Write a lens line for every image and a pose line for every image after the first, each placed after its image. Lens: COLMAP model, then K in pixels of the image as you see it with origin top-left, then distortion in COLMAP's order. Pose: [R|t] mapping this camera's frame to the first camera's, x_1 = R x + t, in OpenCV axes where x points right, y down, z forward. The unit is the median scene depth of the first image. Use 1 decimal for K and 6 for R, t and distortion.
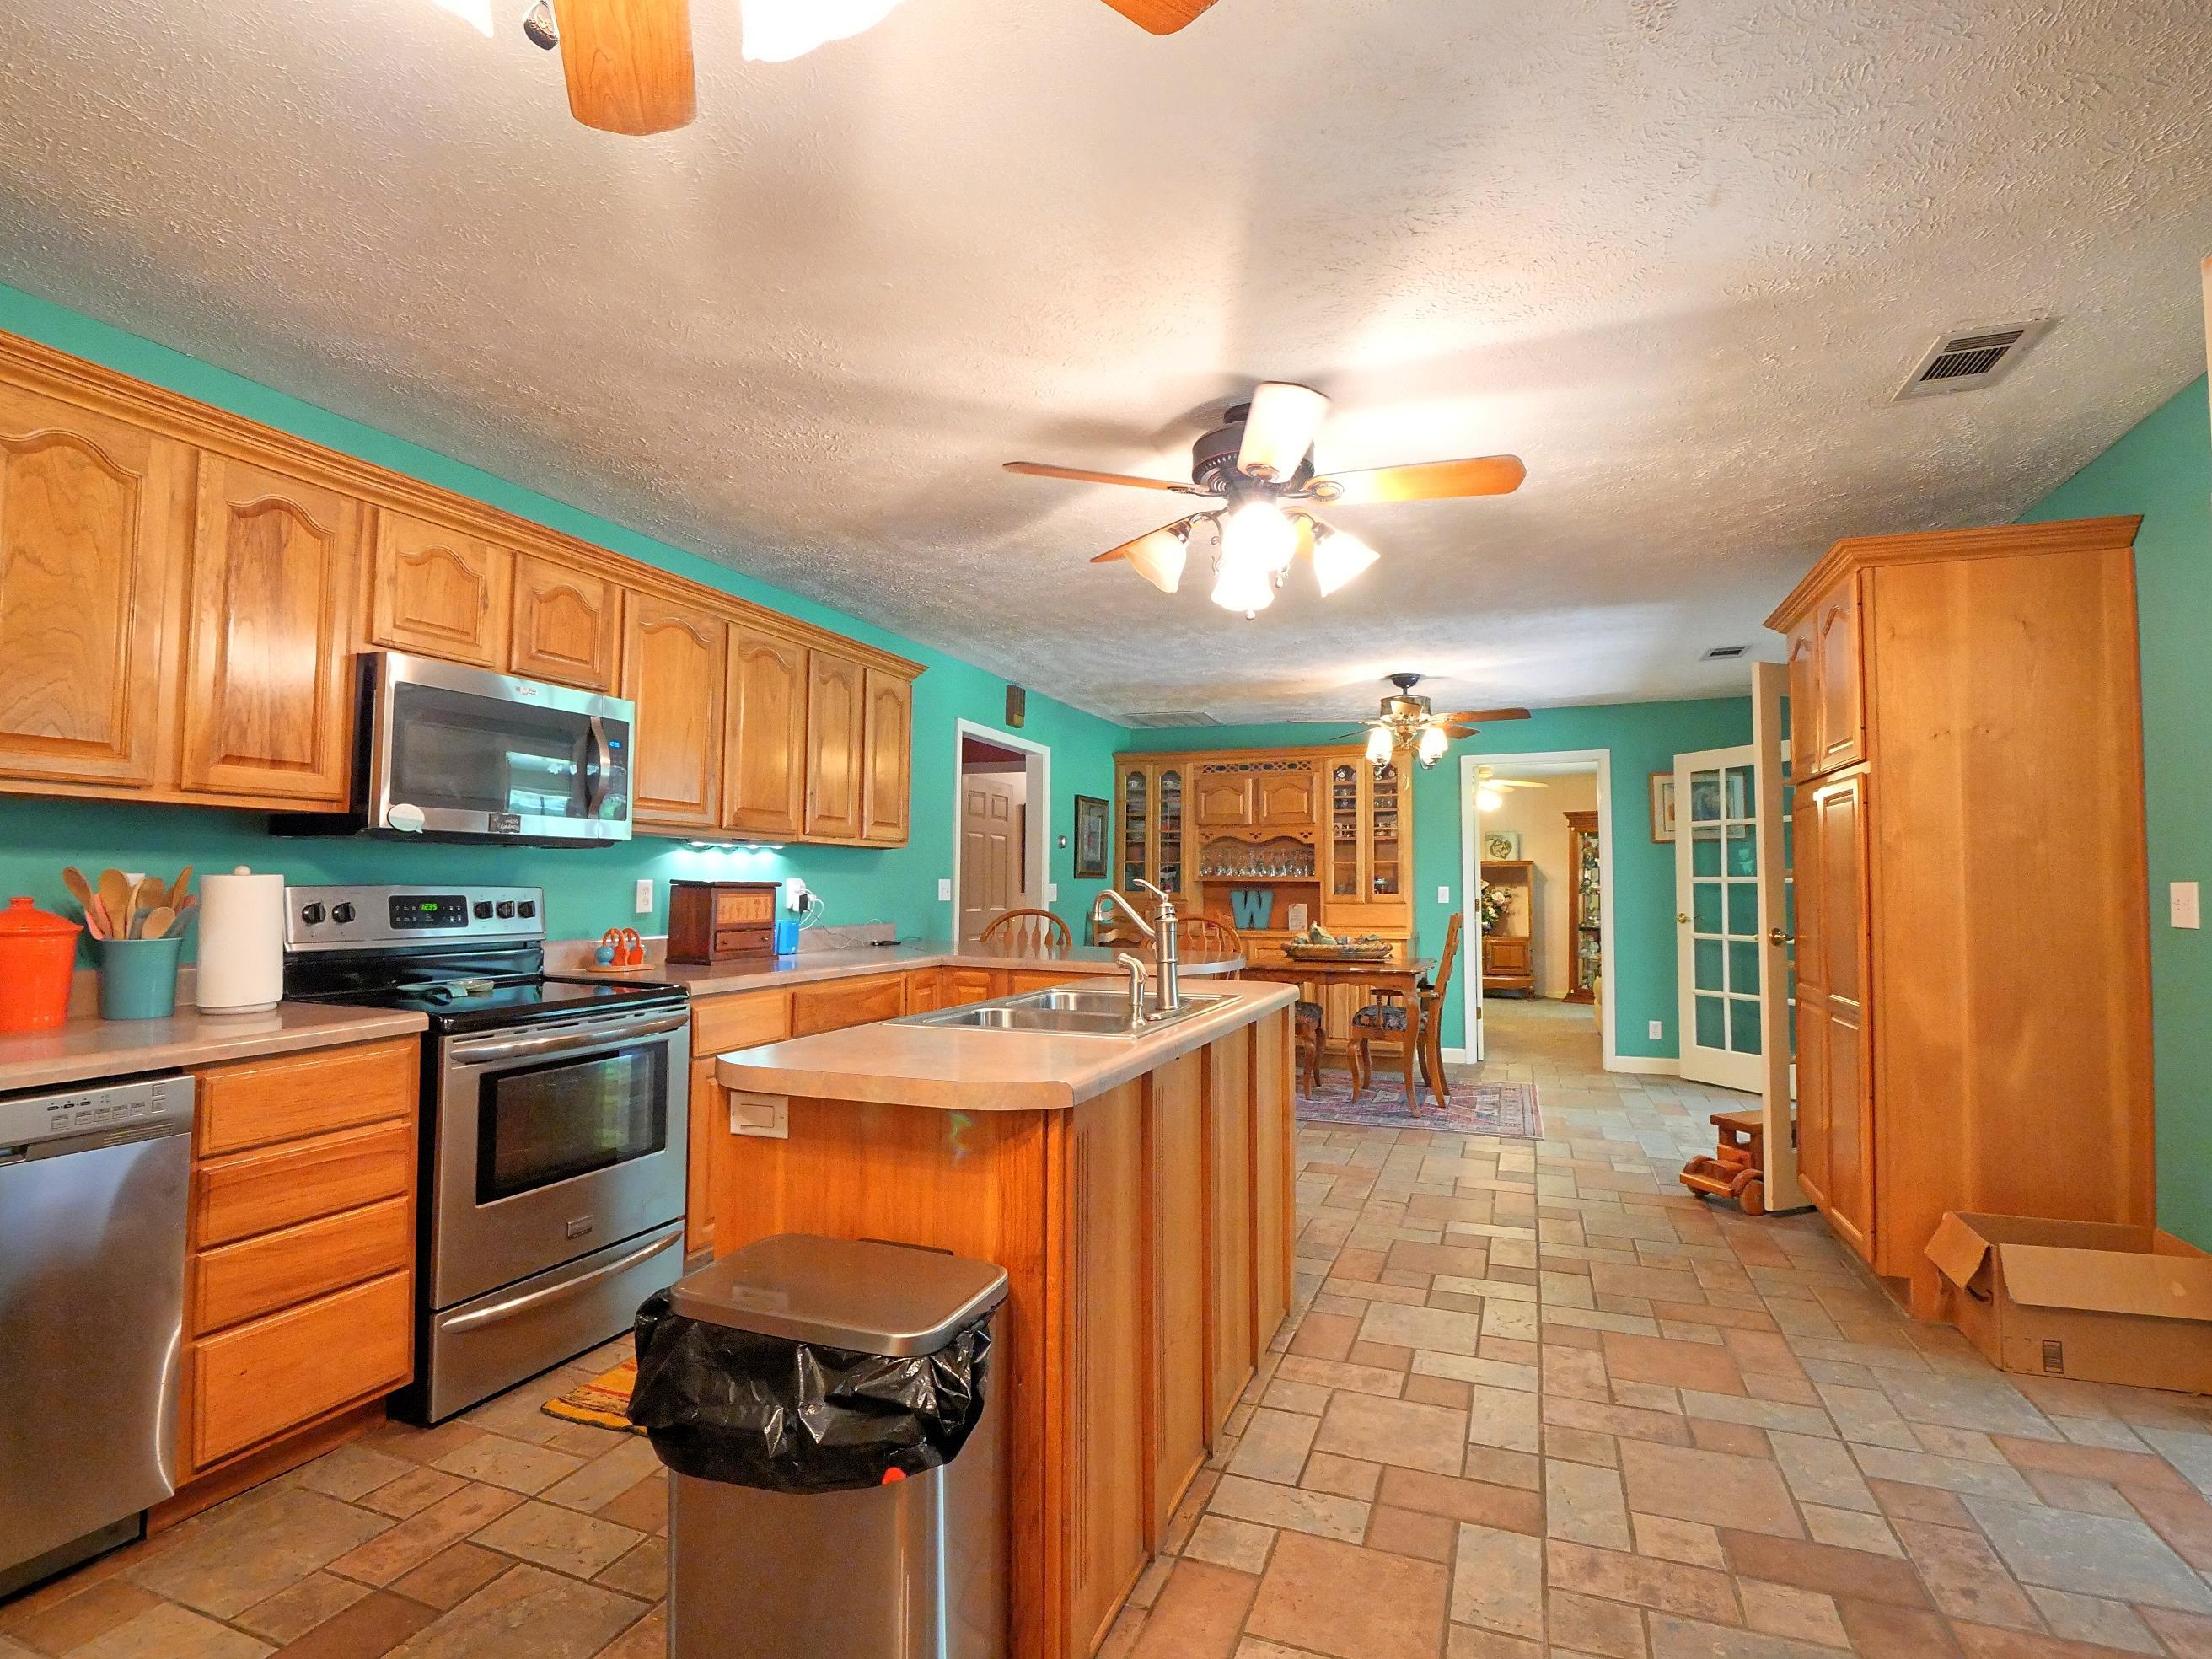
lens RADIAL K [[1046.2, 0, 1105.6], [0, 1046.2, 835.6], [0, 0, 1]] dist [-0.005653, -0.000352]
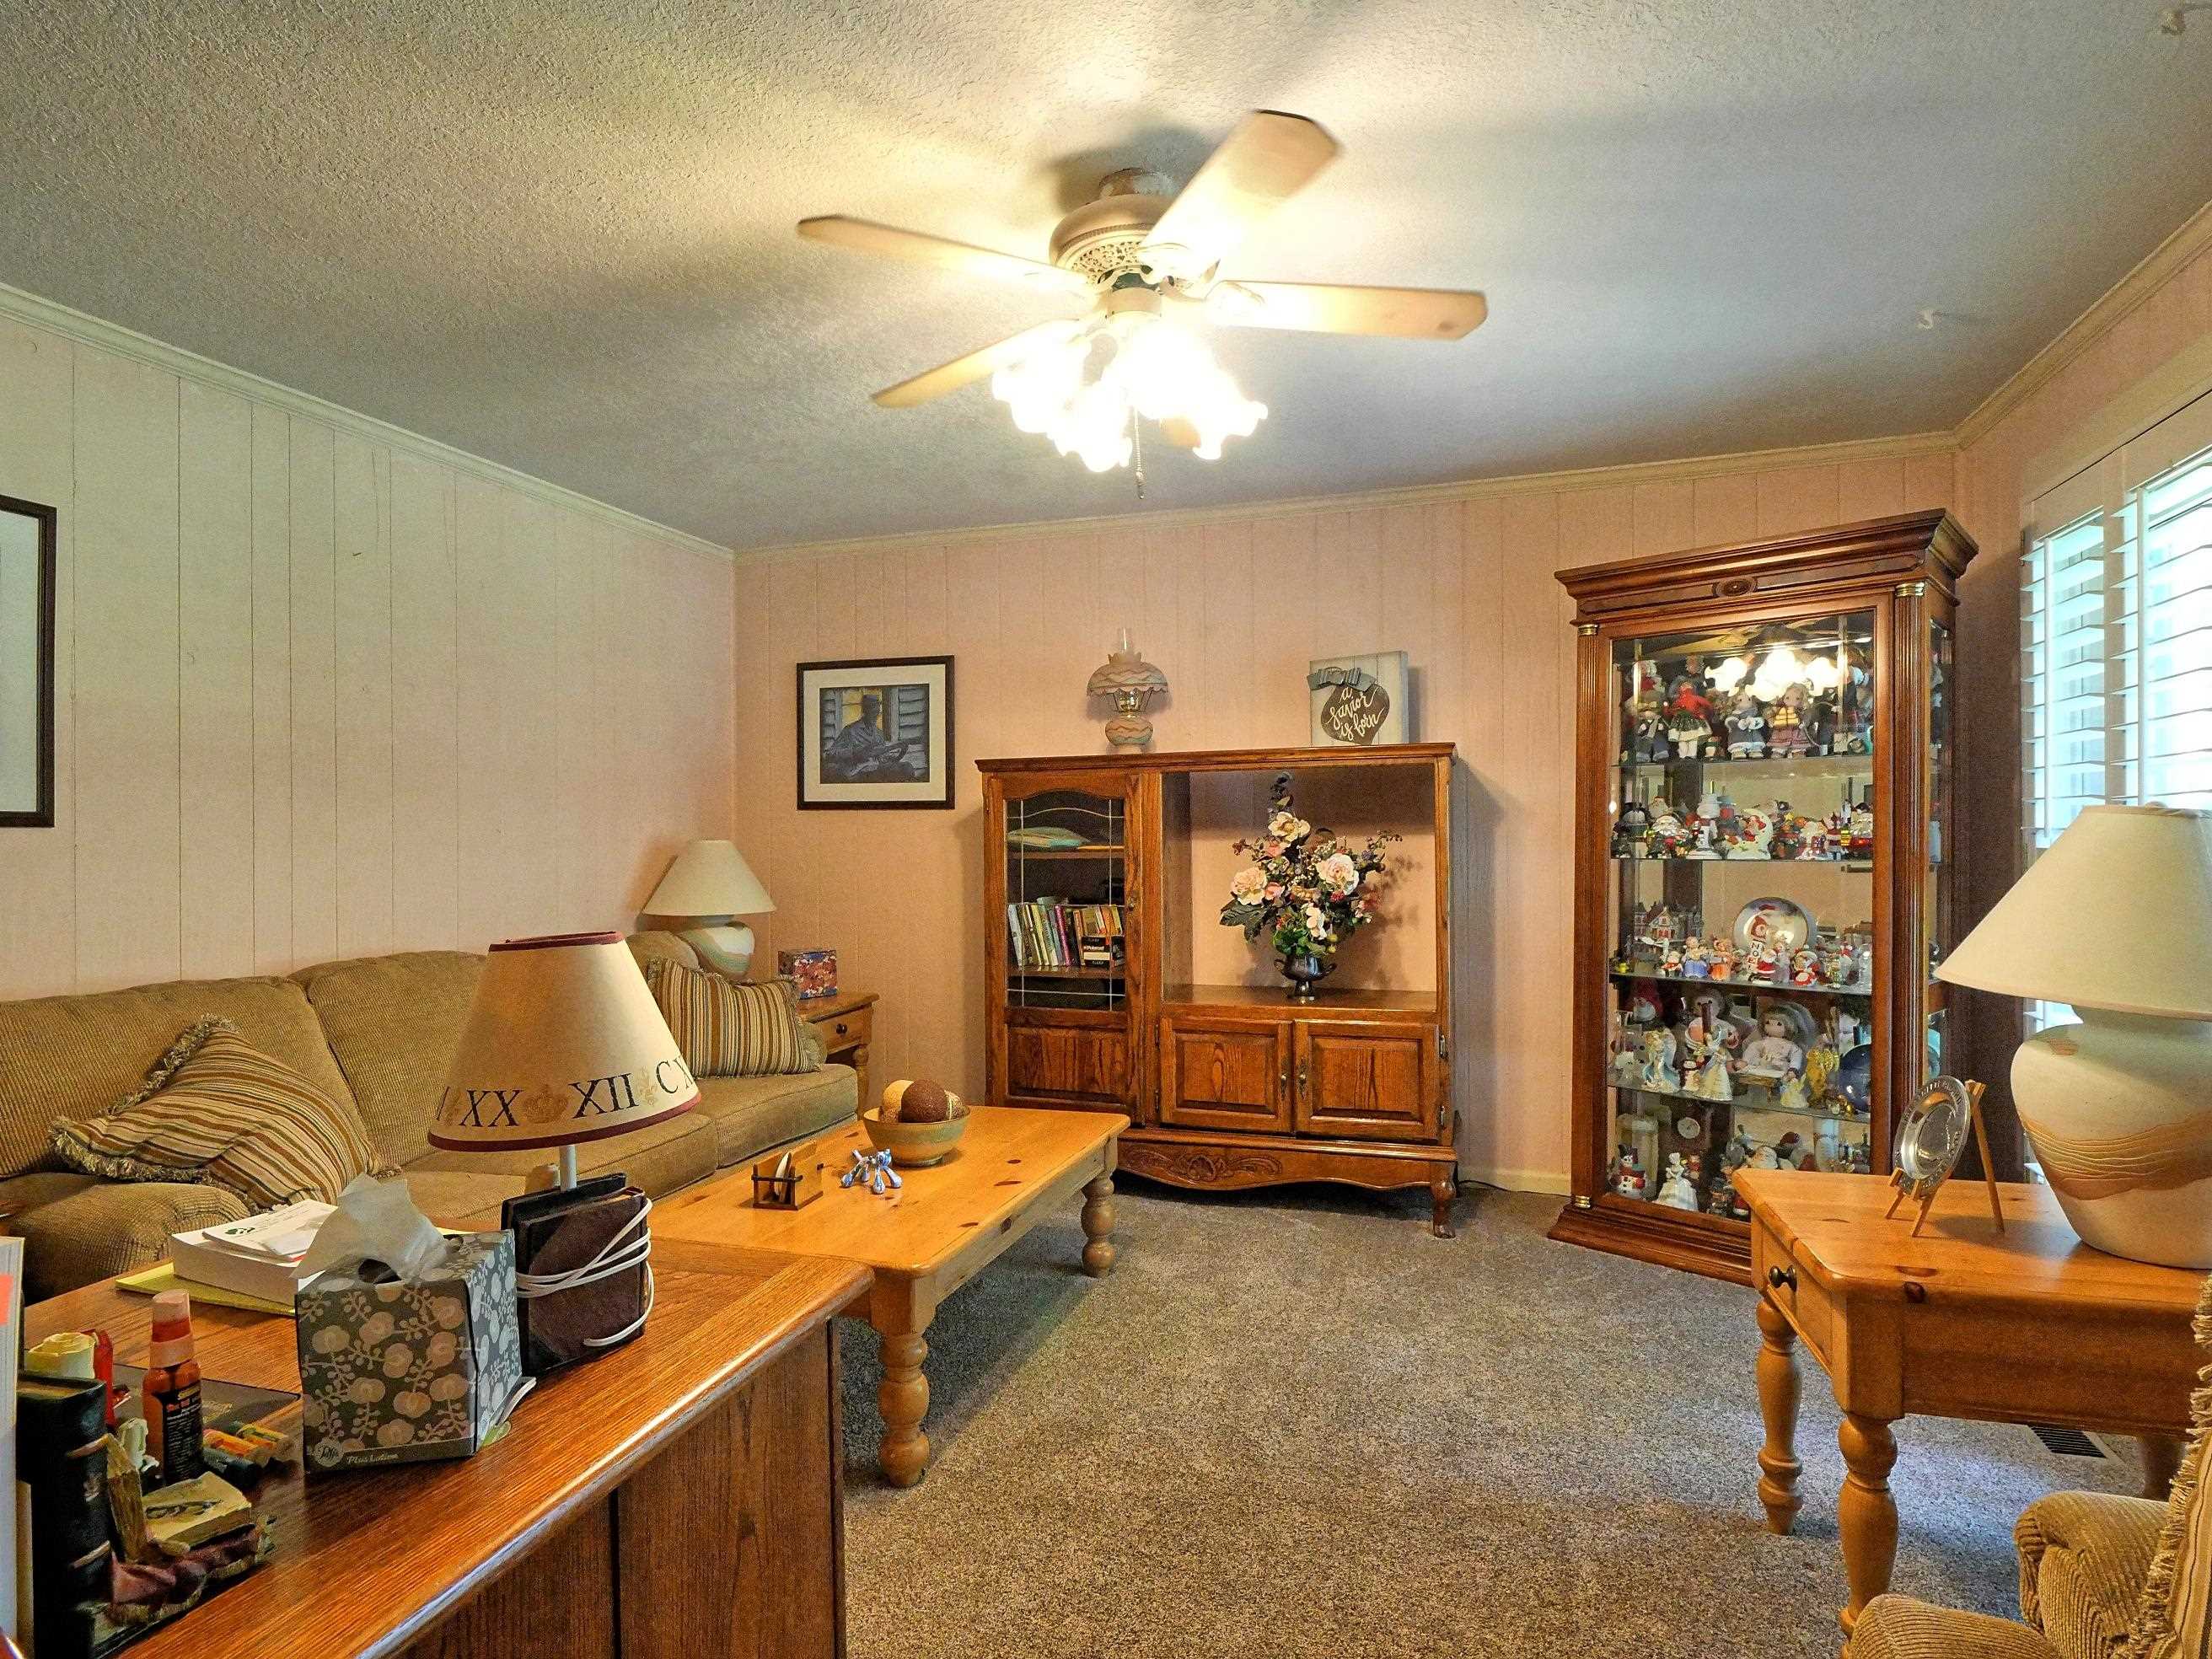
lens RADIAL K [[1195.5, 0, 1108.5], [0, 1195.5, 821.3], [0, 0, 1]] dist [-0.004435, 0.002513]
pose [[0.999618, -0.013034, 0.024359, 0.478075], [0.011534, 0.998088, 0.060729, 0.036925], [-0.025104, -0.060425, 0.997857, 1.050810]]
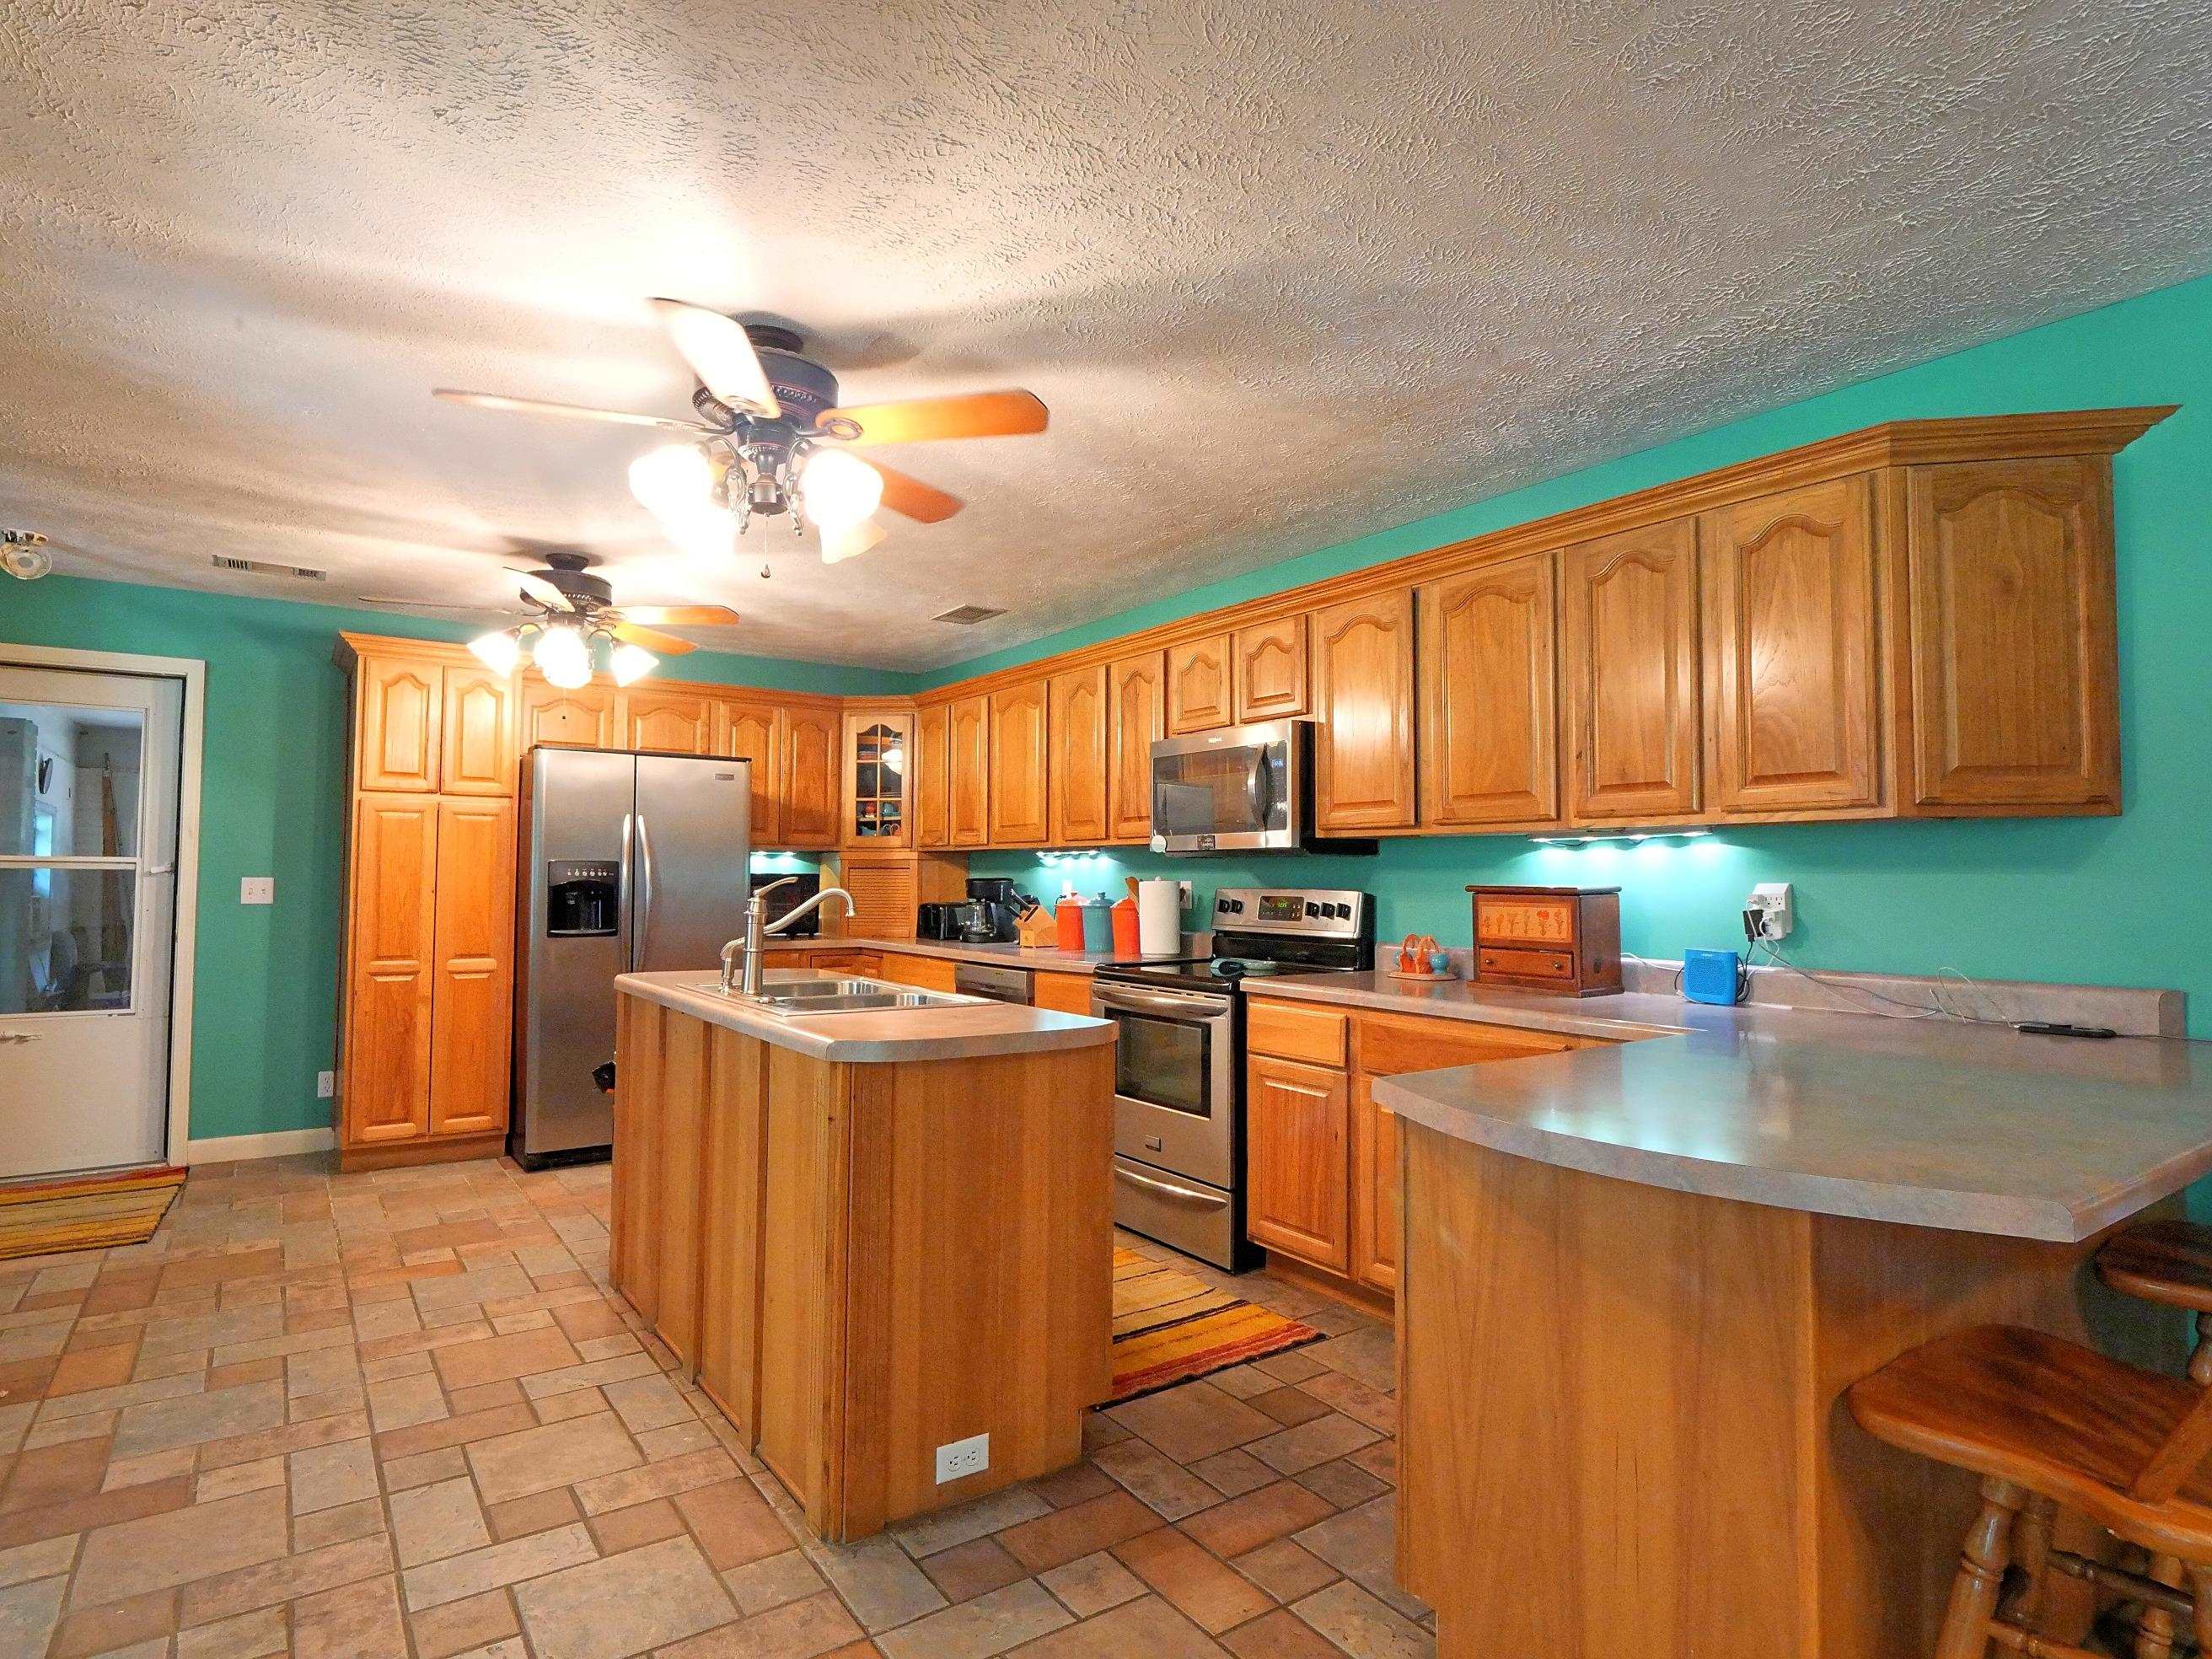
lens RADIAL K [[1195.5, 0, 1098.5], [0, 1195.5, 825.9], [0, 0, 1]] dist [-0.004435, 0.002513]
pose [[-0.547638, -0.053771, -0.834986, 0.805410], [0.023029, 0.996586, -0.079281, 0.088463], [0.836399, -0.062646, -0.544530, 1.749861]]
